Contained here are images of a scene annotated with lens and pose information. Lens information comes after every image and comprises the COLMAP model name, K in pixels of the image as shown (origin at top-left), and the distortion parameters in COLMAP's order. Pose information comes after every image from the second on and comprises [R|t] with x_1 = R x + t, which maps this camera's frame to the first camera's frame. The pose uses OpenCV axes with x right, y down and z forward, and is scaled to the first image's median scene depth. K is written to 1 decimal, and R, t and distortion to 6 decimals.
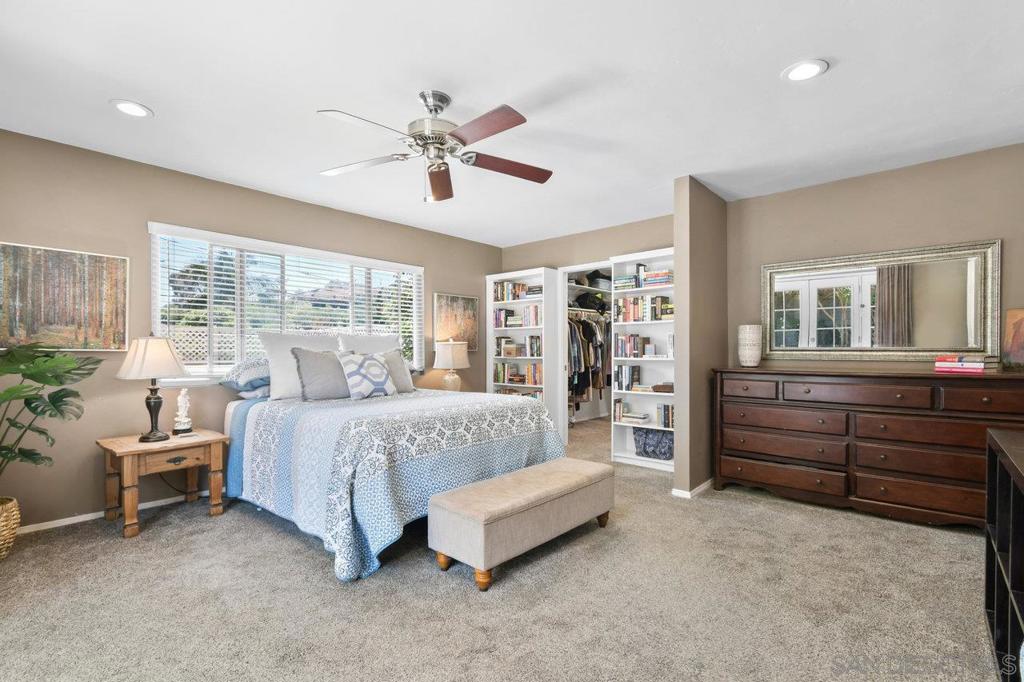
lens RADIAL K [[458.0, 0, 508.9], [0, 458.0, 347.3], [0, 0, 1]] dist [0.000171, -0.000128]
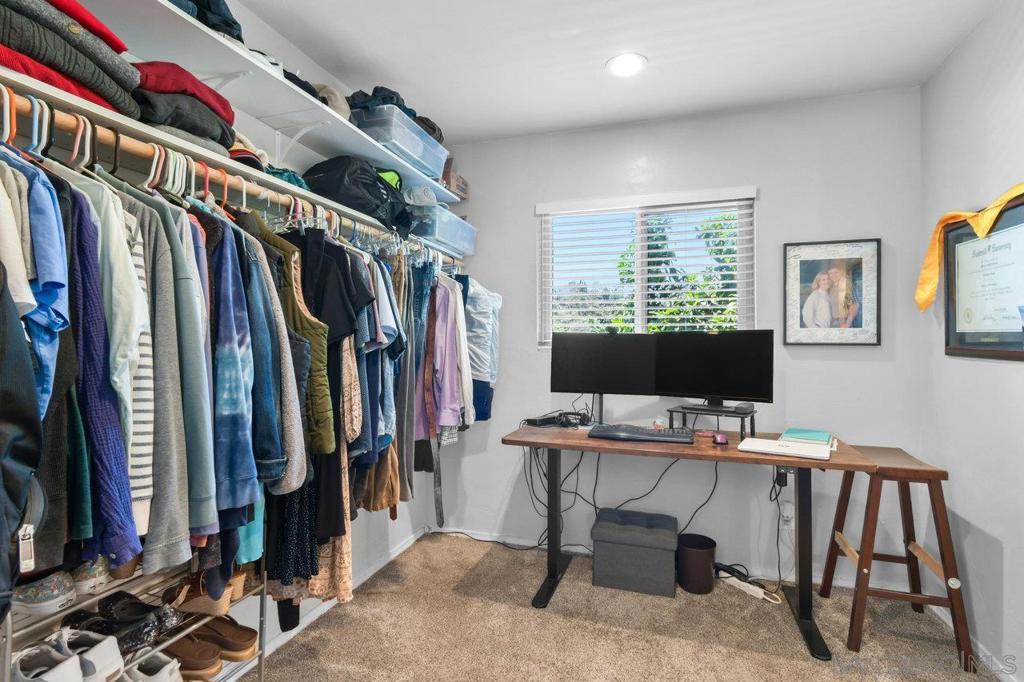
lens RADIAL K [[504.7, 0, 513.2], [0, 504.7, 339.9], [0, 0, 1]] dist [-0.000183, -0.000056]
pose [[0.911134, 0.009065, 0.412010, 0.149137], [-0.009523, 0.999954, -0.000941, -0.008747], [-0.412000, -0.003067, 0.911179, 0.735472]]
